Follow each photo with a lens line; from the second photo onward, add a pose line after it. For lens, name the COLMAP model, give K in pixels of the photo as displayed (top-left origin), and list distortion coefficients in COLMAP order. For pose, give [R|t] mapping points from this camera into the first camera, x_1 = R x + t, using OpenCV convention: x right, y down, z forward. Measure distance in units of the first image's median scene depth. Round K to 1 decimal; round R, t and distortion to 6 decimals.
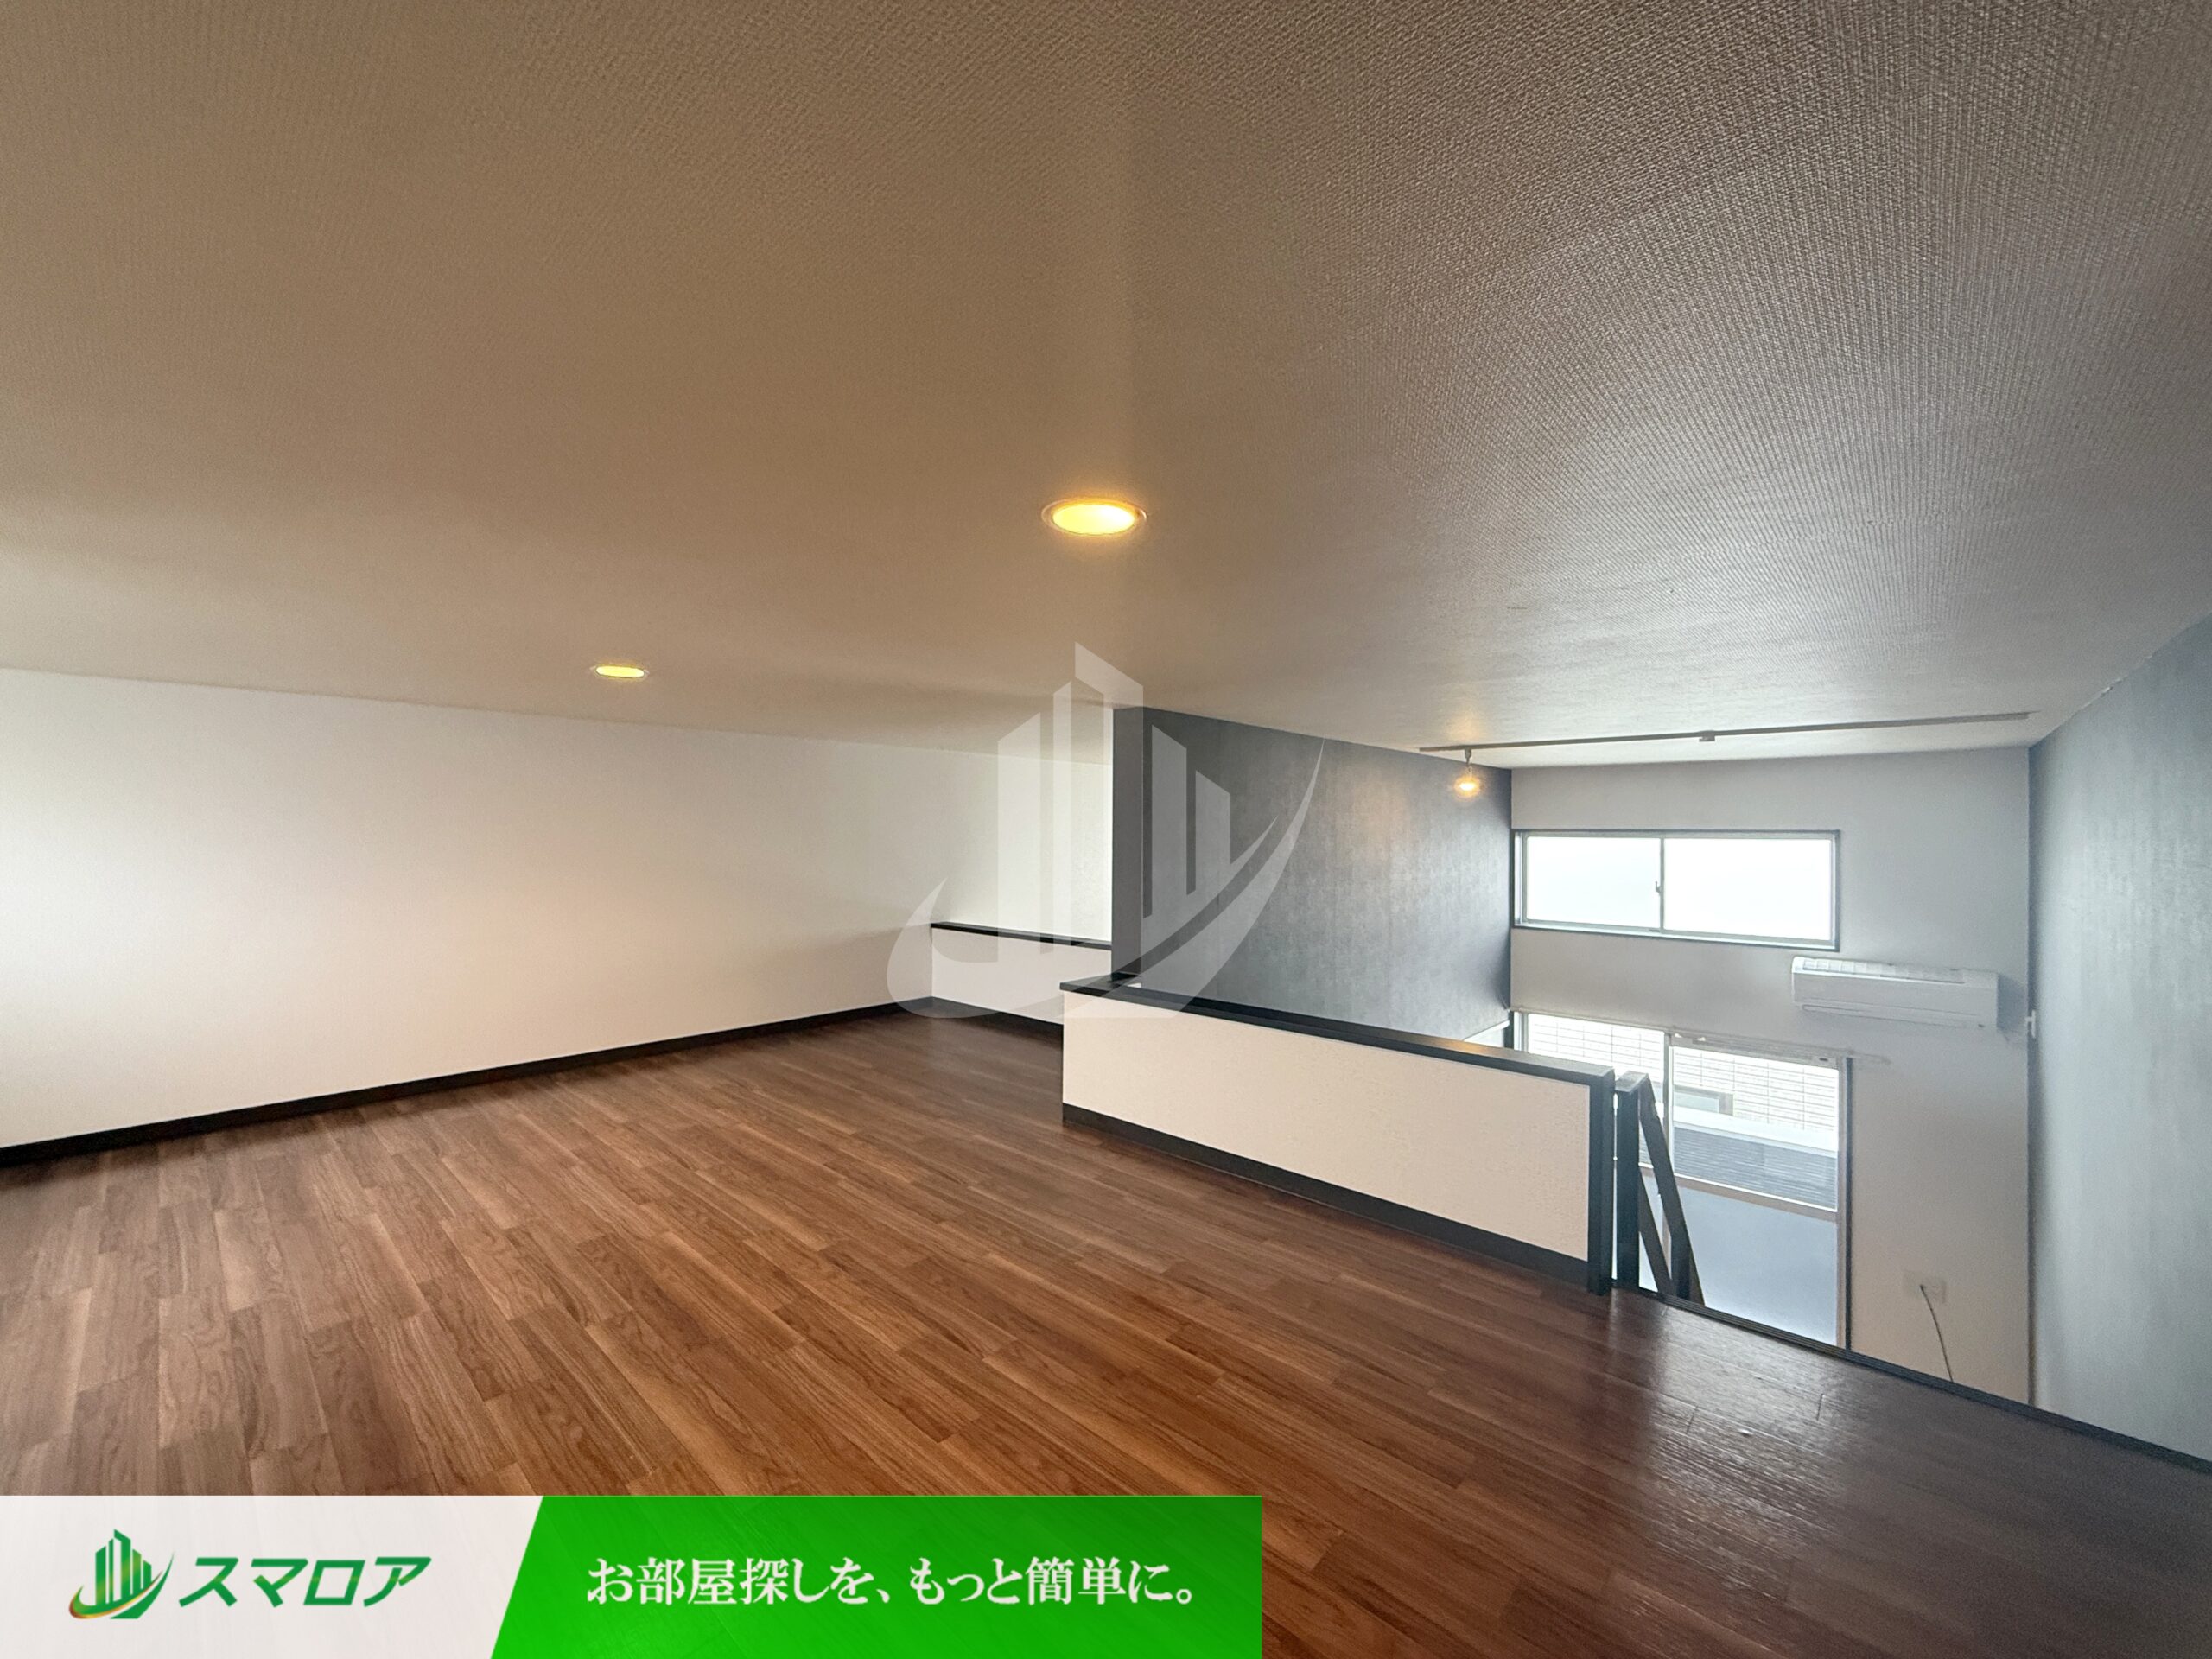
lens RADIAL K [[878.6, 0, 1106.0], [0, 878.6, 829.5], [0, 0, 1]] dist [-0.001481, -0.000095]
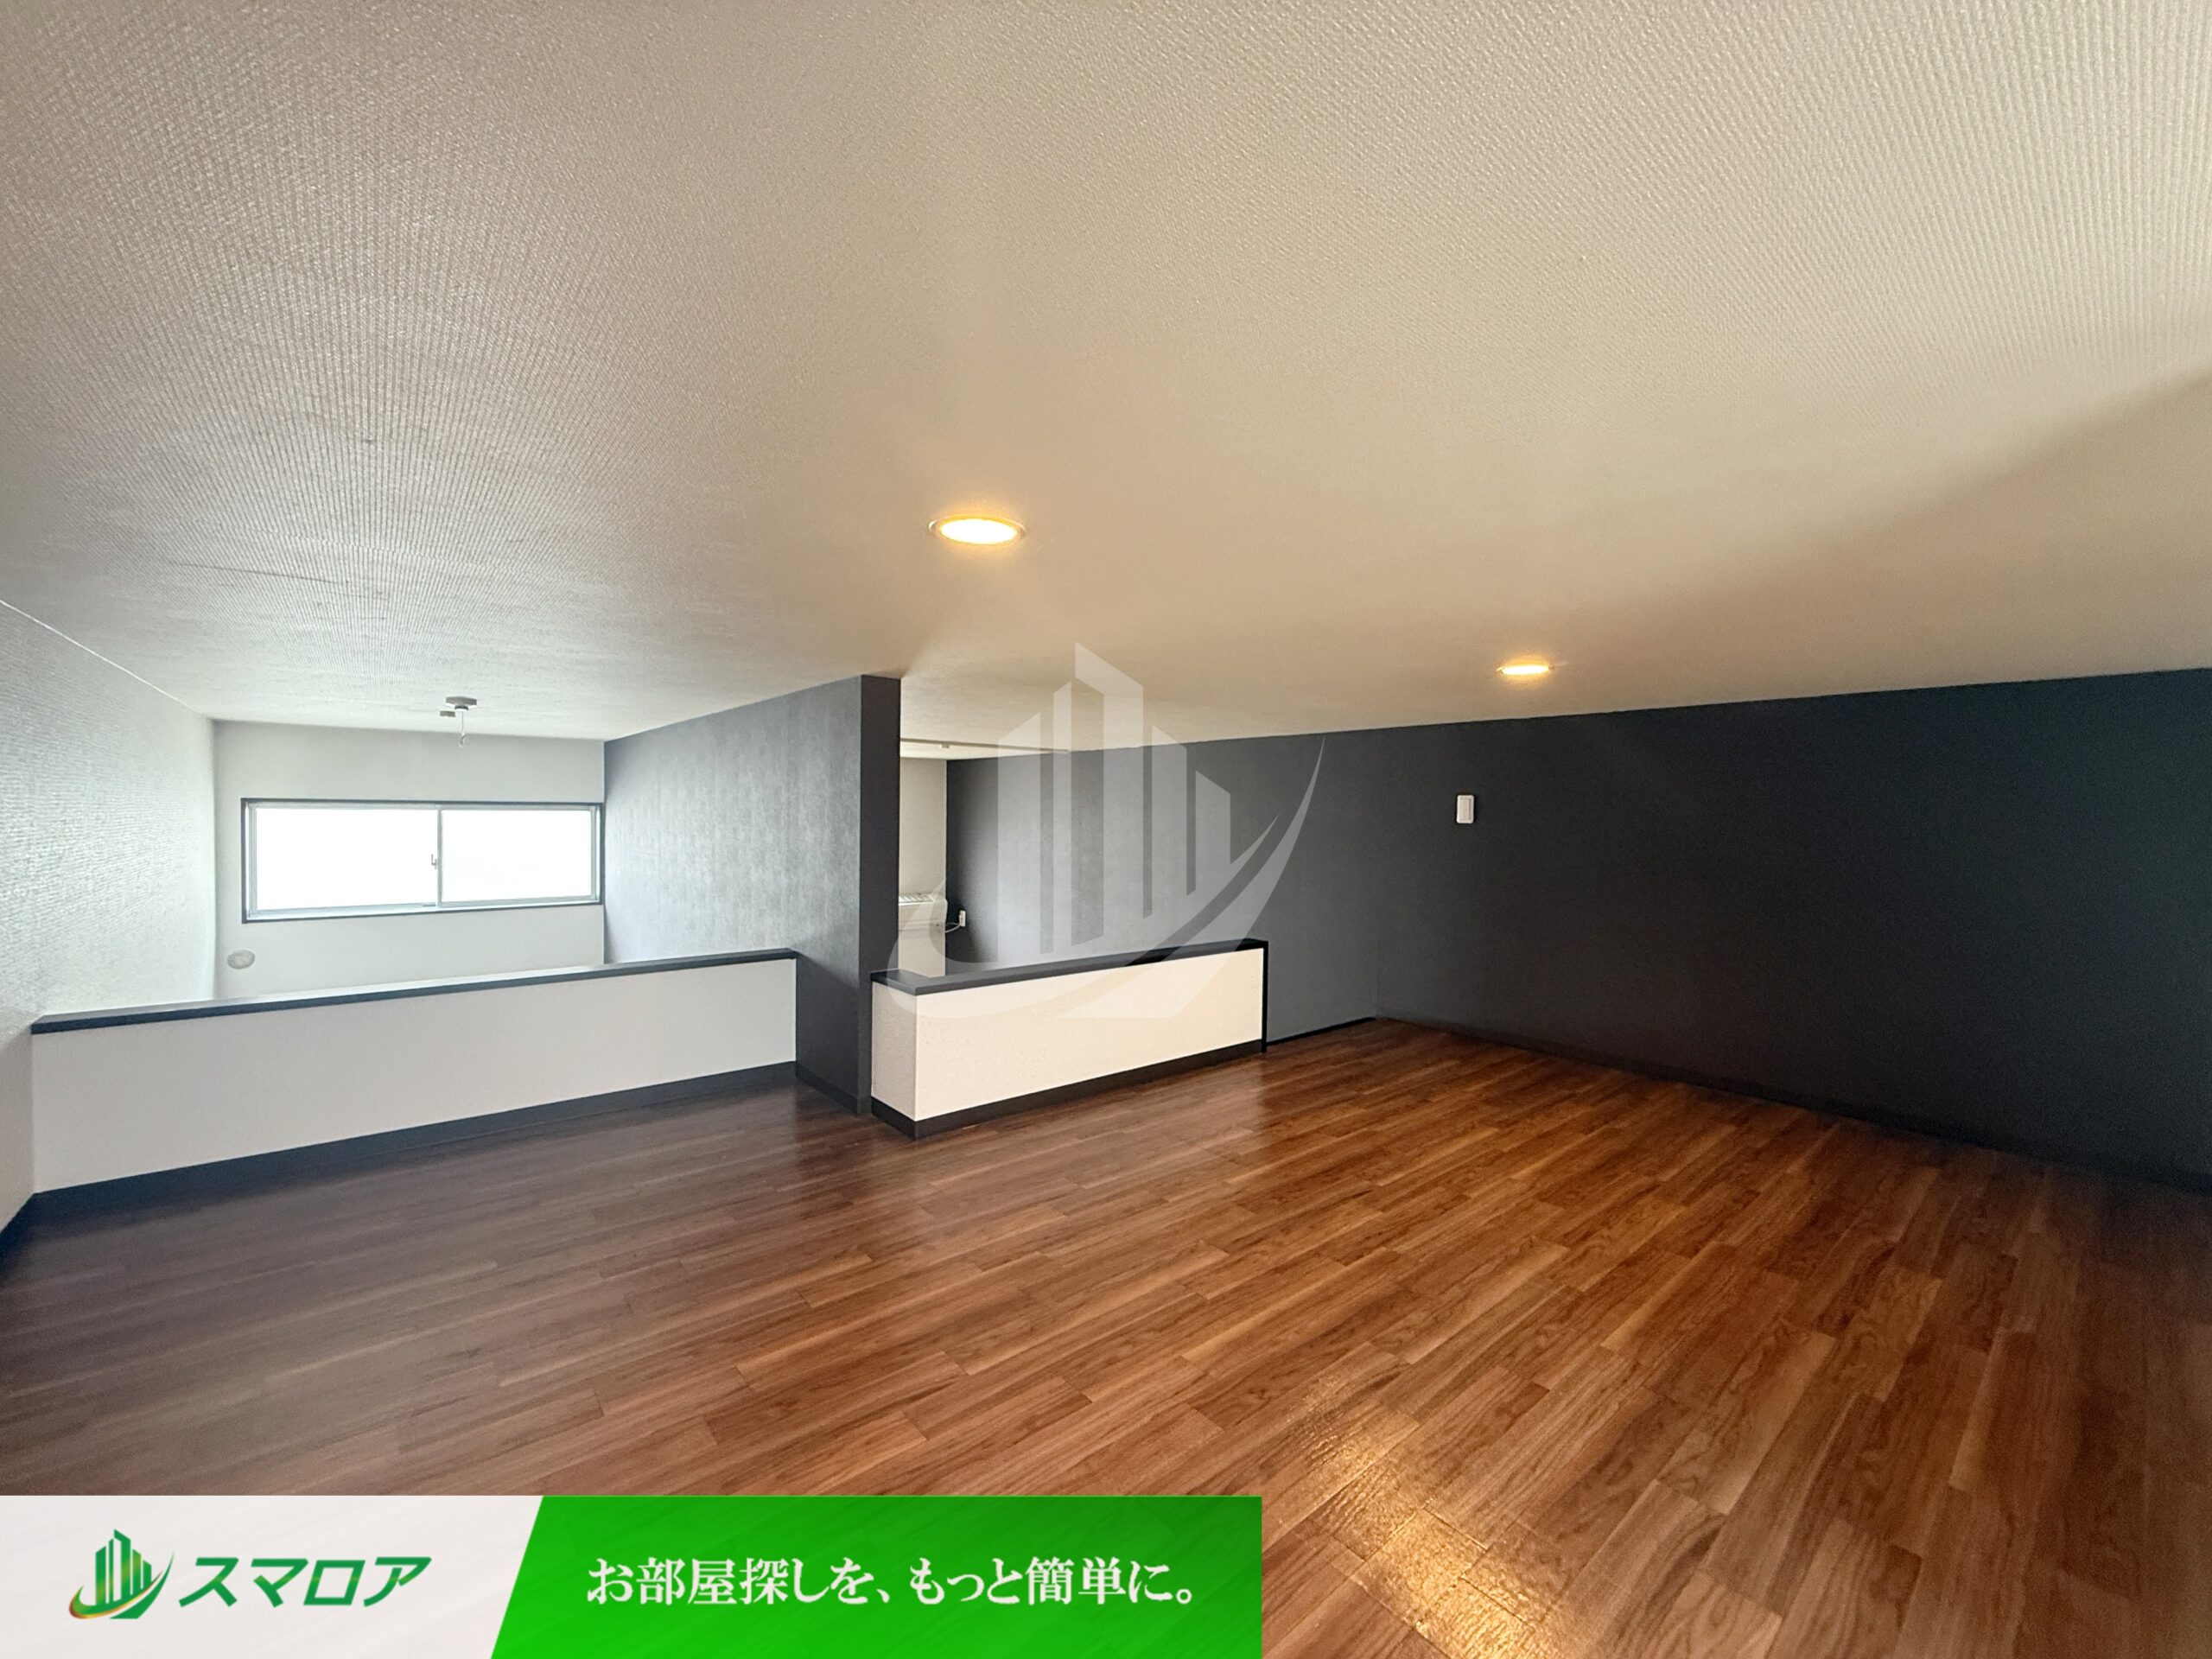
lens RADIAL K [[878.6, 0, 1106.0], [0, 878.6, 829.5], [0, 0, 1]] dist [-0.001481, -0.000095]
pose [[0.124696, -0.022587, 0.991938, -1.470862], [-0.015194, 0.999580, 0.024671, -0.011695], [-0.992079, -0.018148, 0.124301, 1.161780]]
